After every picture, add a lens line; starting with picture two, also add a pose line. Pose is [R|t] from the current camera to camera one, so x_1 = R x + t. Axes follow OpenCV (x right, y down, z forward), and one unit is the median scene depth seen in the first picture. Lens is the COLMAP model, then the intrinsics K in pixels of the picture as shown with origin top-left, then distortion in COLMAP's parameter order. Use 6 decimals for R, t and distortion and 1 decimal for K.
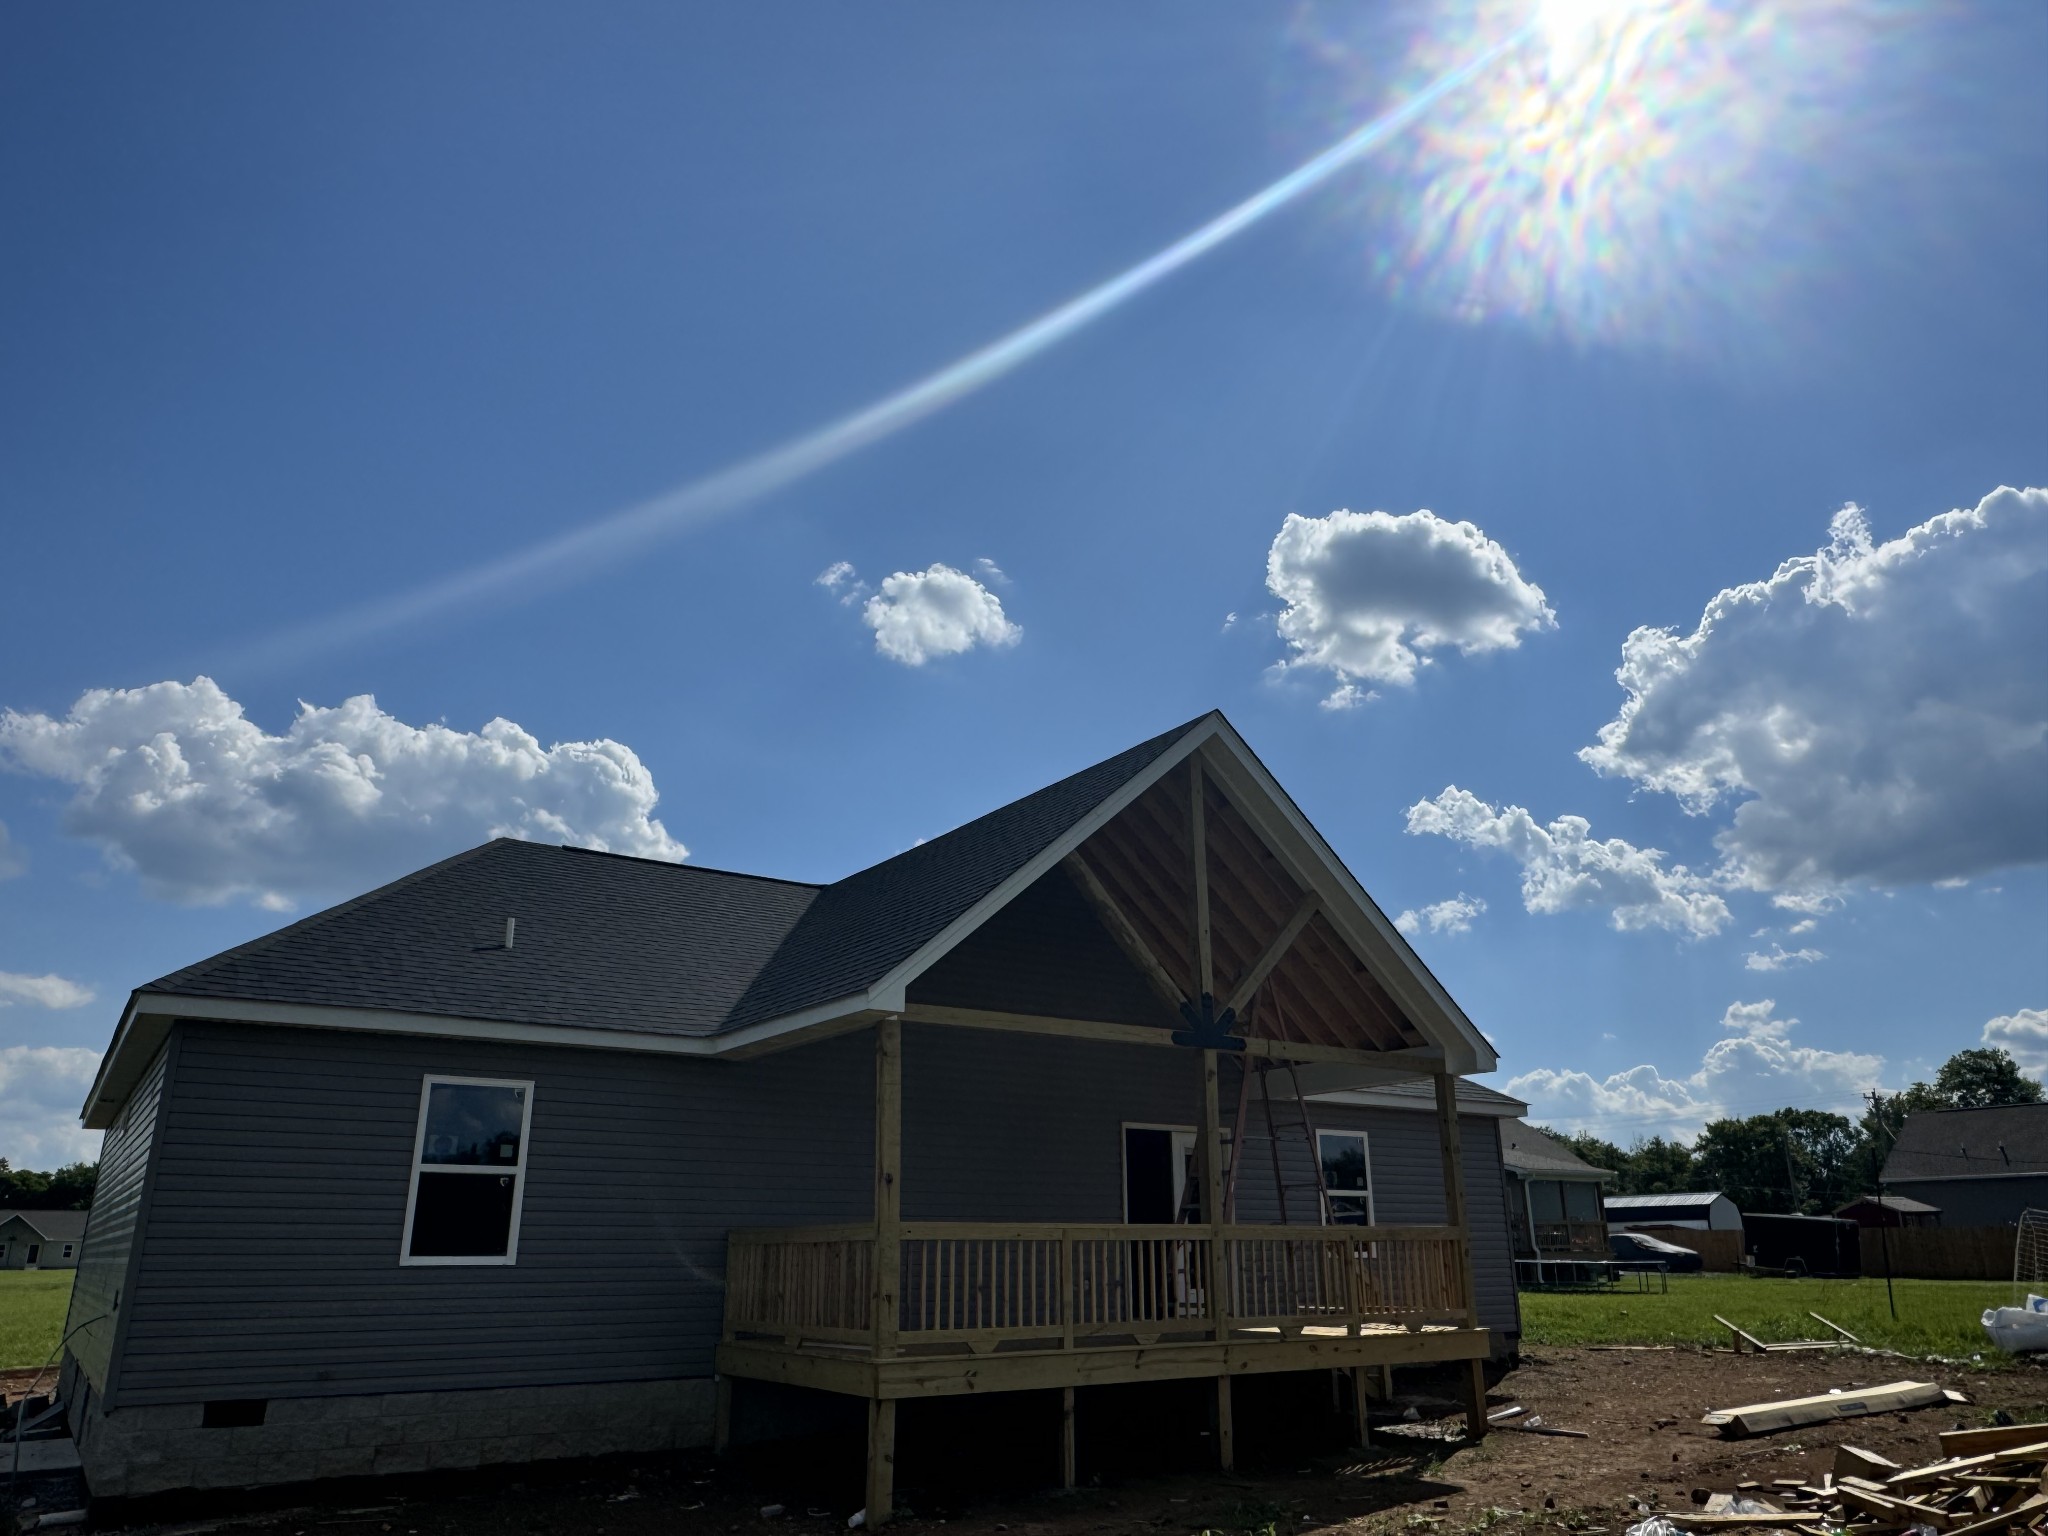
lens RADIAL K [[1420.8, 0, 1016.5], [0, 1420.8, 778.7], [0, 0, 1]] dist [-0.002355, 0.009324]
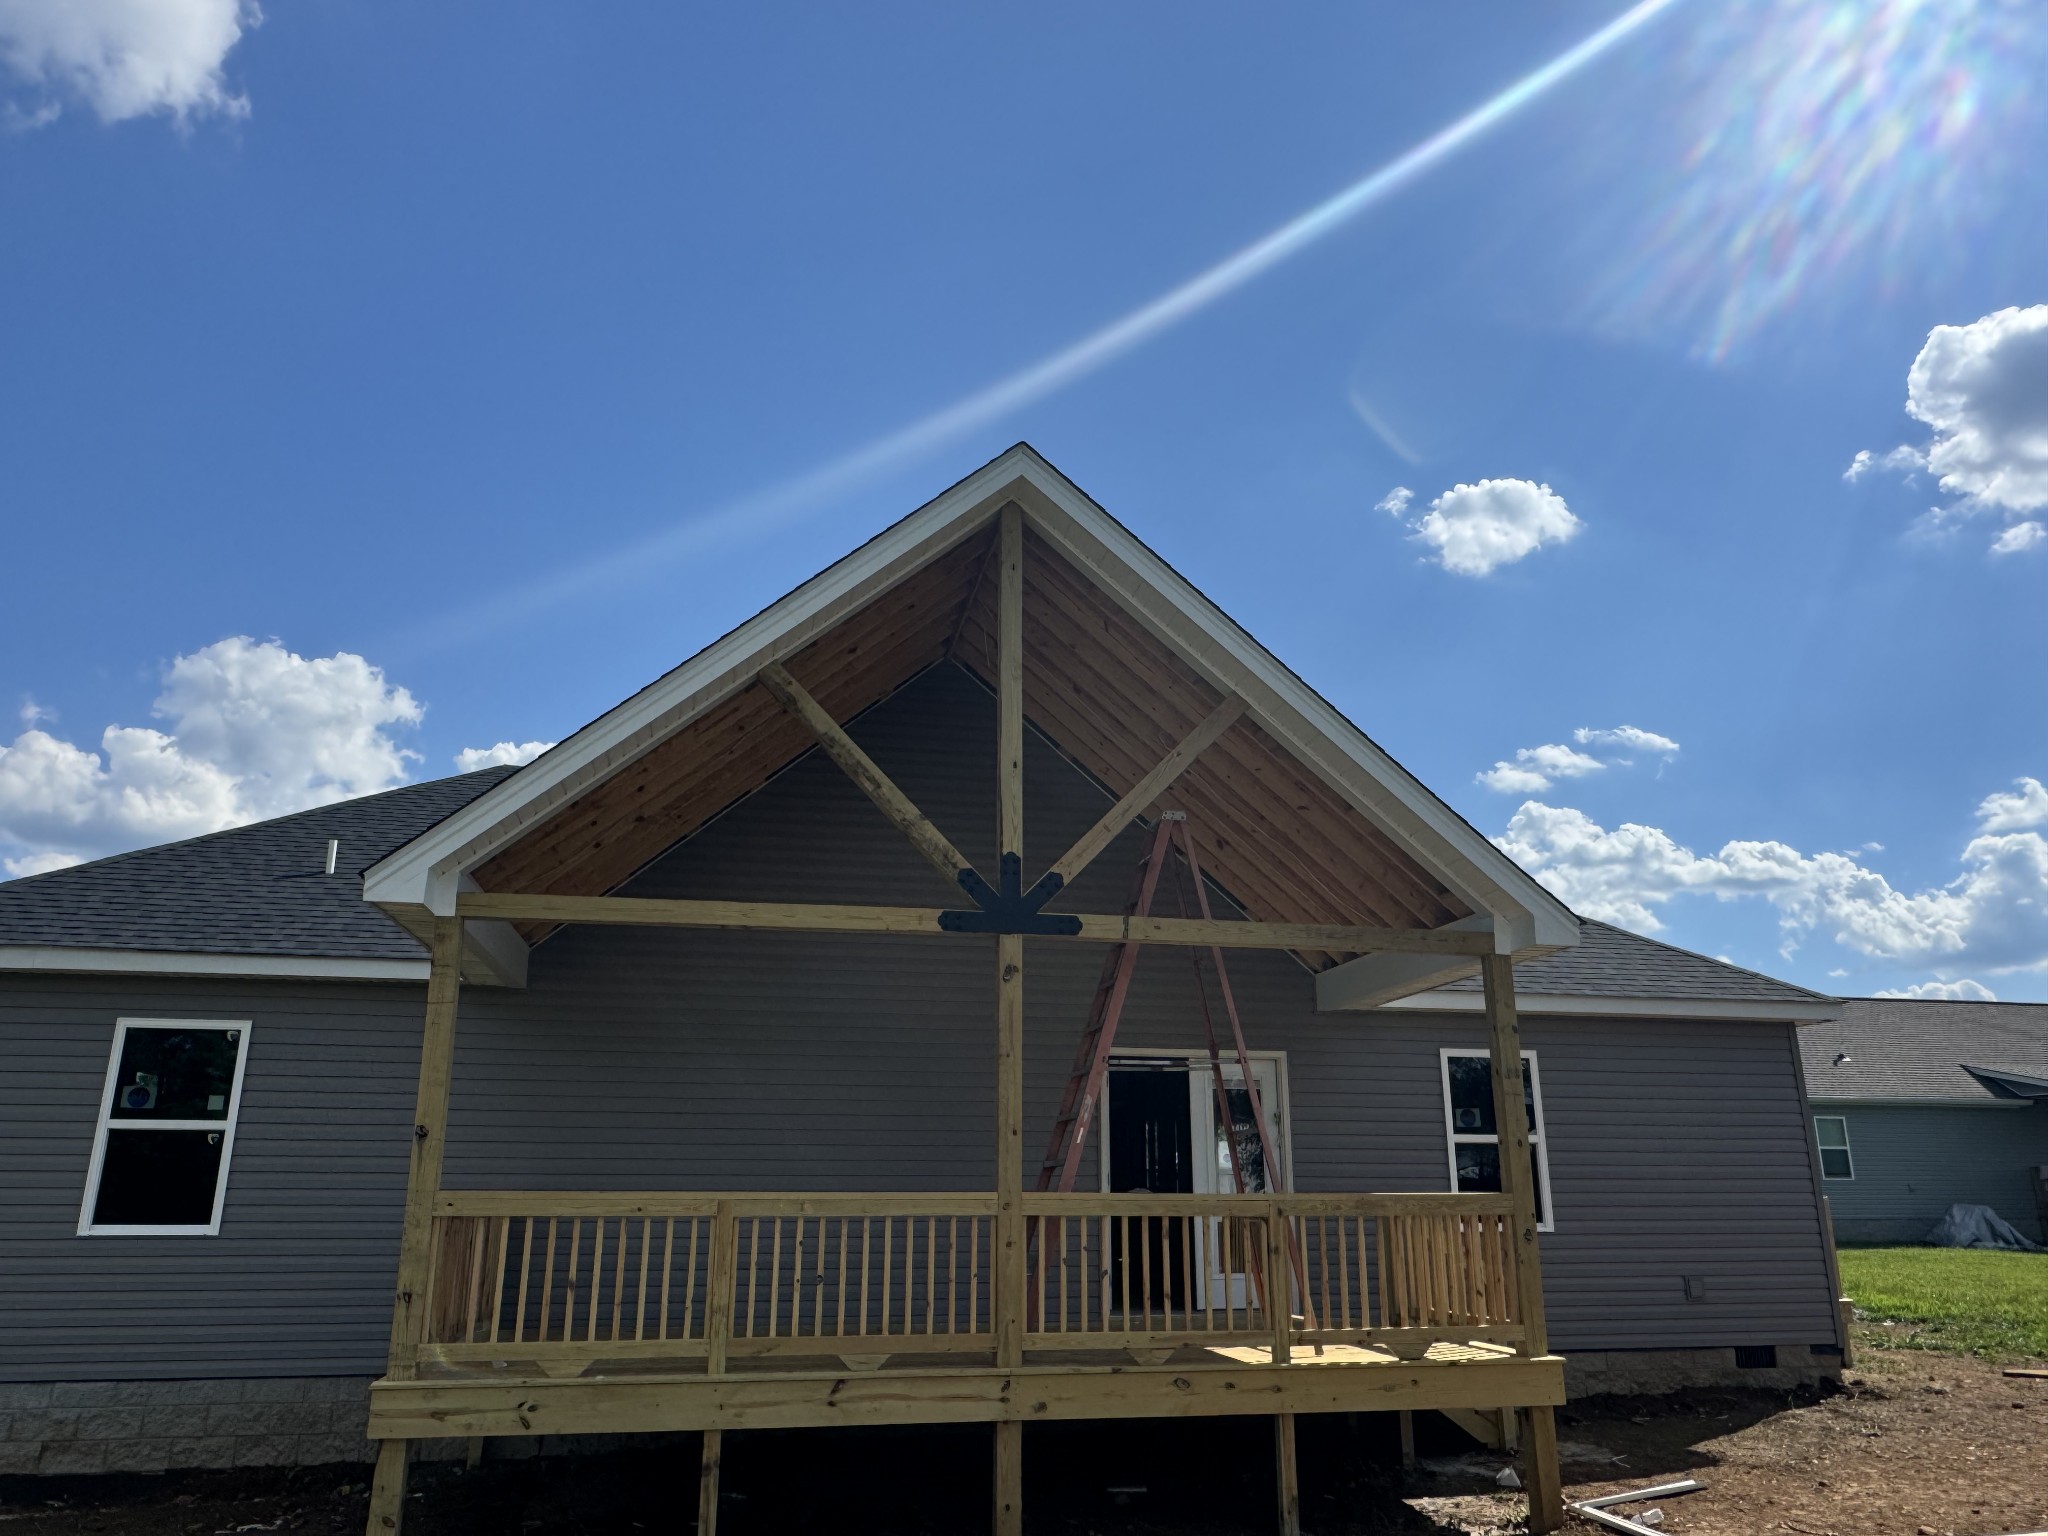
lens RADIAL K [[1420.8, 0, 1016.5], [0, 1420.8, 778.7], [0, 0, 1]] dist [-0.002355, 0.009324]
pose [[0.916917, -0.104301, -0.385207, 0.441668], [0.120053, 0.992622, 0.016995, 0.114774], [0.380593, -0.061829, 0.922674, 0.416226]]
